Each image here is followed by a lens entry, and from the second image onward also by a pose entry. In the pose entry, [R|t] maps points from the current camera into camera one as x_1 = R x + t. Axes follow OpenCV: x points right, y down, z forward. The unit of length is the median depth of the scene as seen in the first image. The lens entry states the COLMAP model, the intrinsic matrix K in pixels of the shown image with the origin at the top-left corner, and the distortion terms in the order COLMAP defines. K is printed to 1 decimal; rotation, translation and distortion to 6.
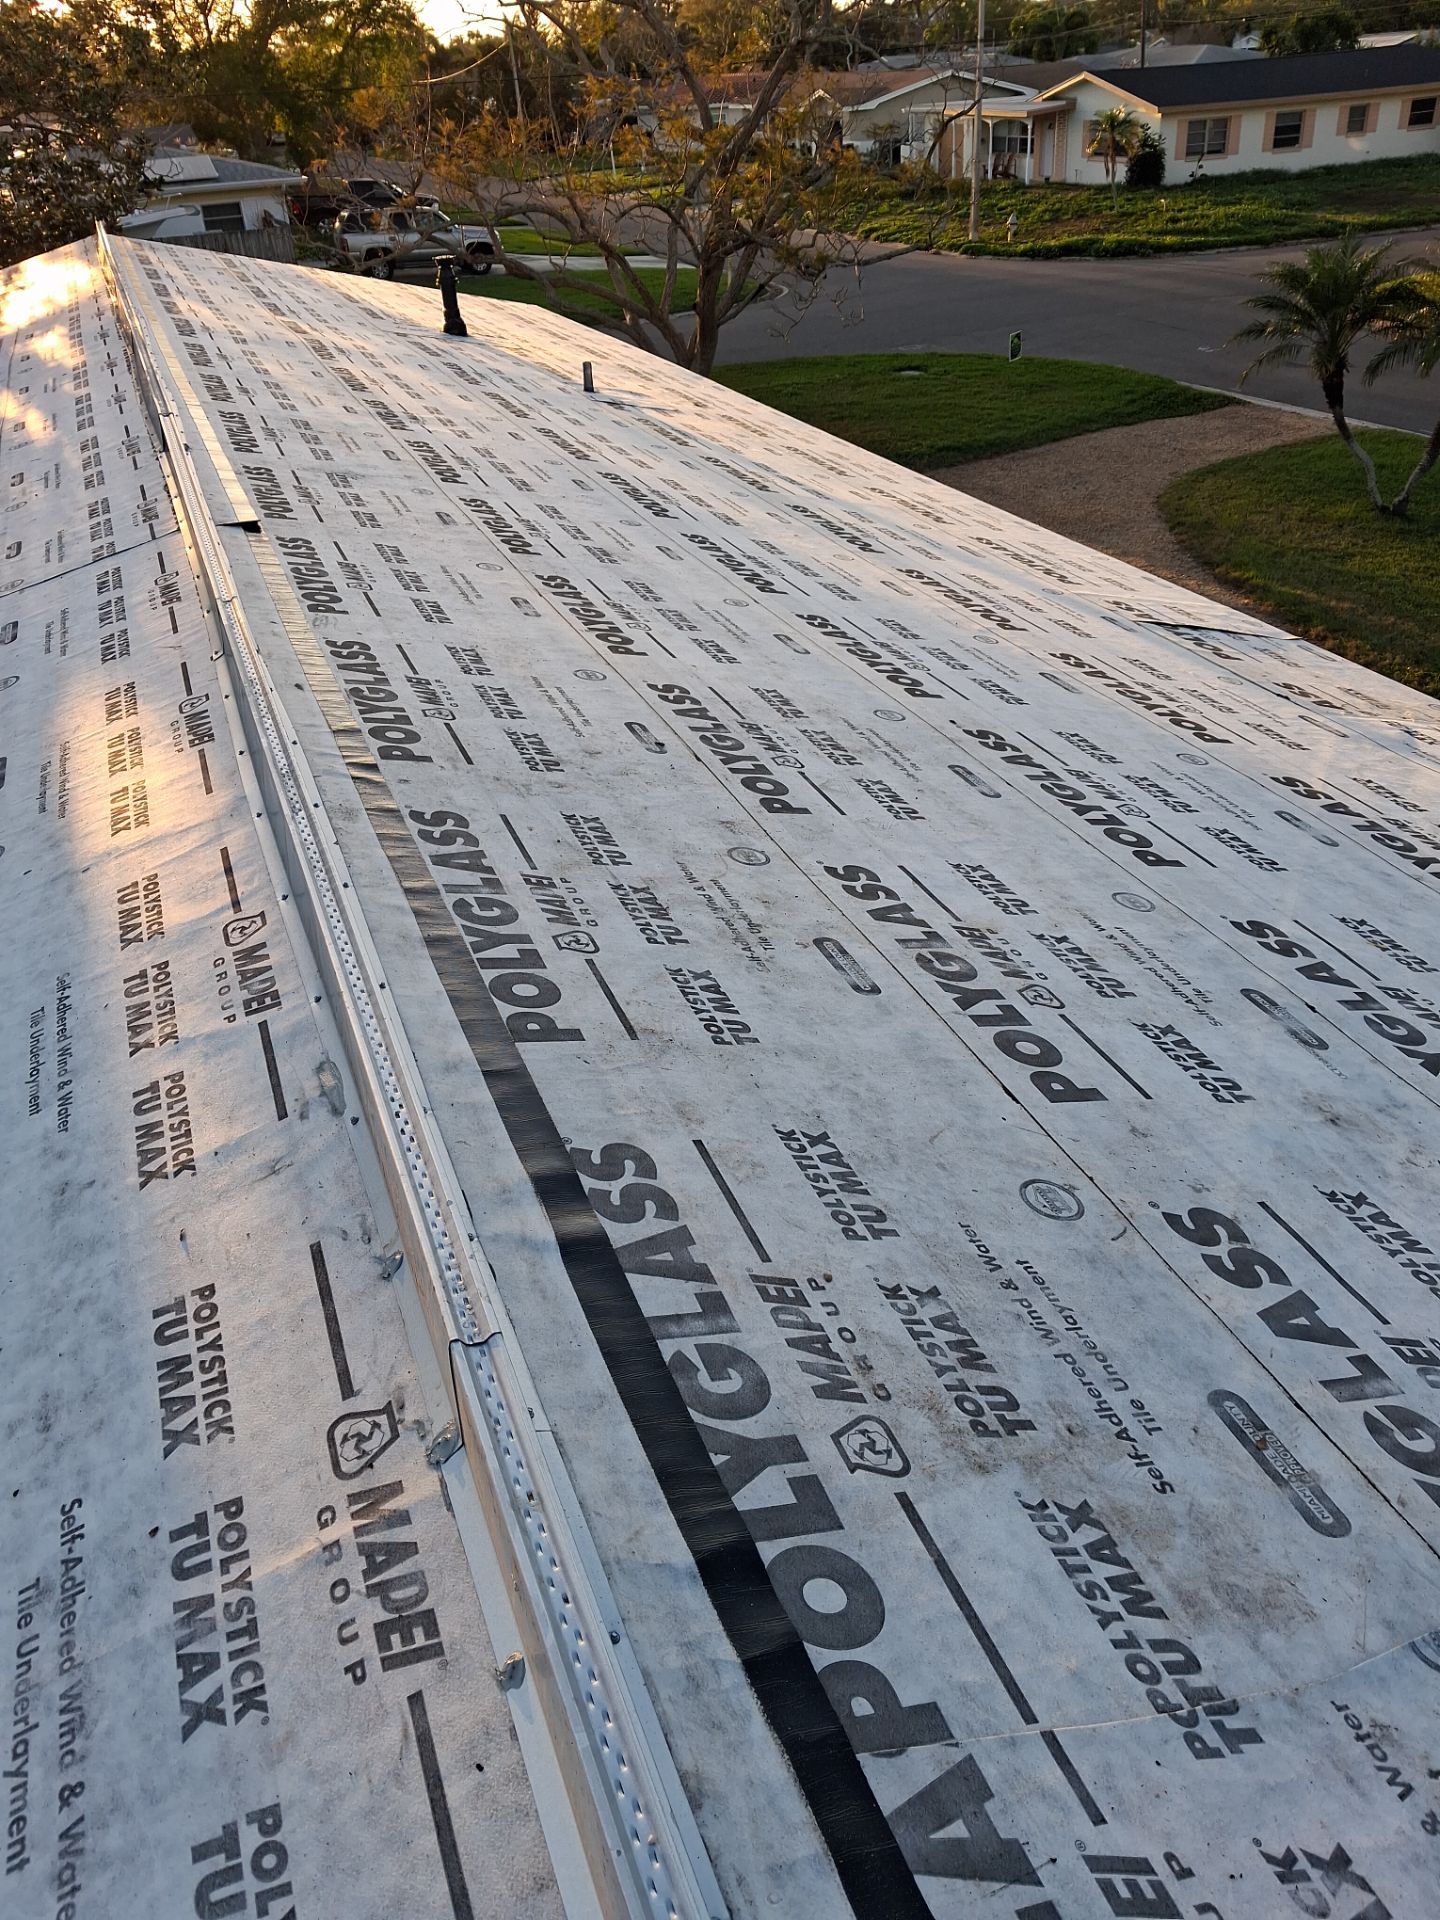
lens RADIAL K [[1584.1, 0, 720.0], [0, 1584.1, 960.0], [0, 0, 1]] dist [0.008659, -0.003062]
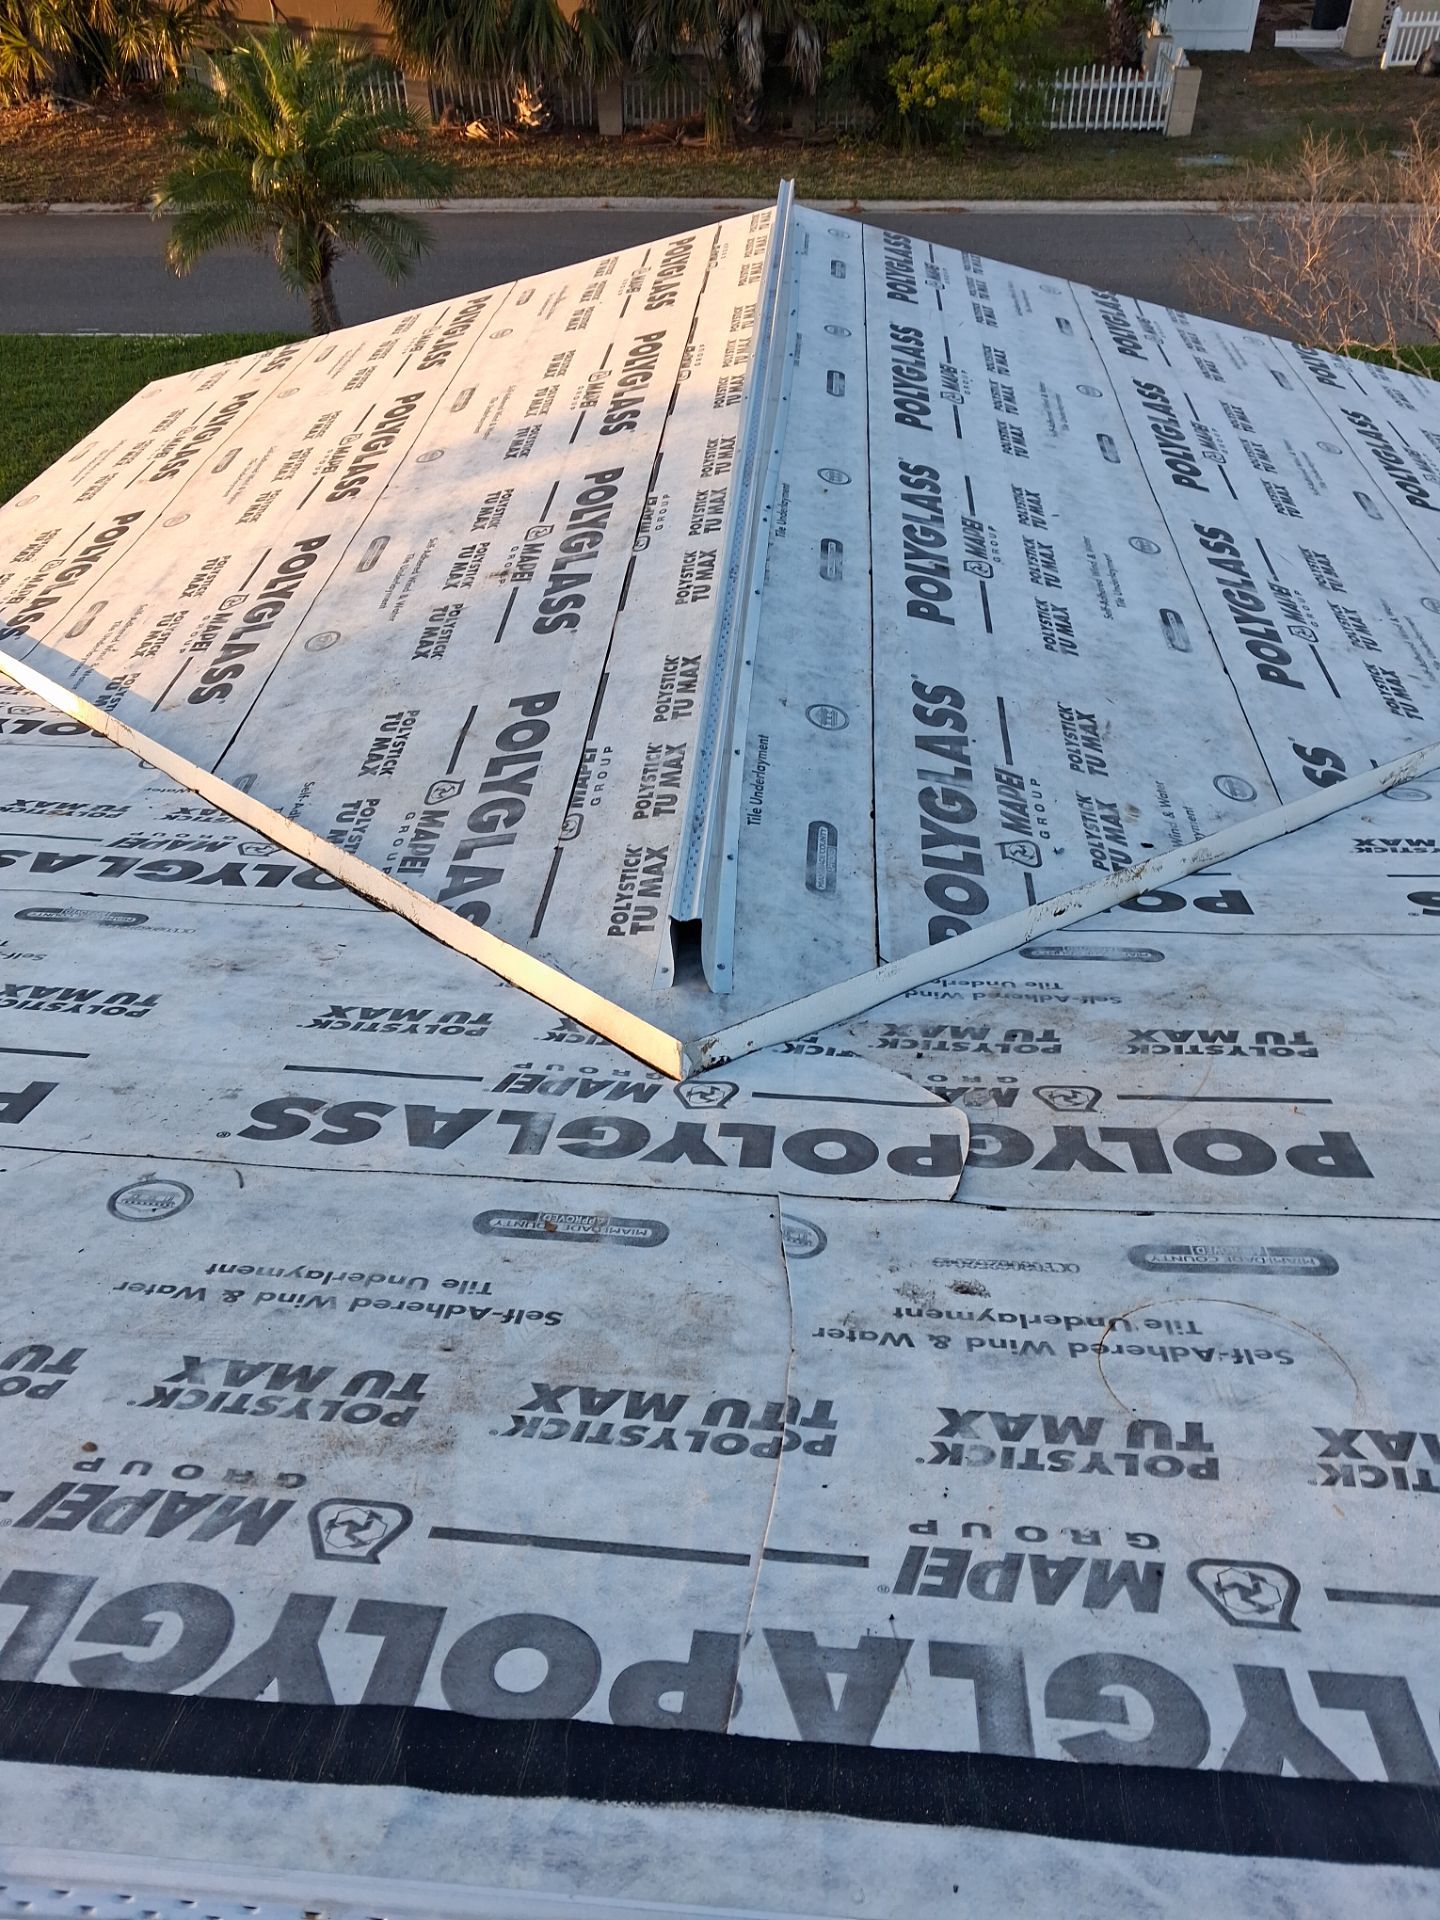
lens RADIAL K [[1584.1, 0, 720.0], [0, 1584.1, 960.0], [0, 0, 1]] dist [0.008659, -0.003062]
pose [[0.425130, -0.517923, 0.742307, -0.269050], [0.458246, 0.830397, 0.316941, -0.099363], [-0.780561, 0.205418, 0.590363, 0.321036]]
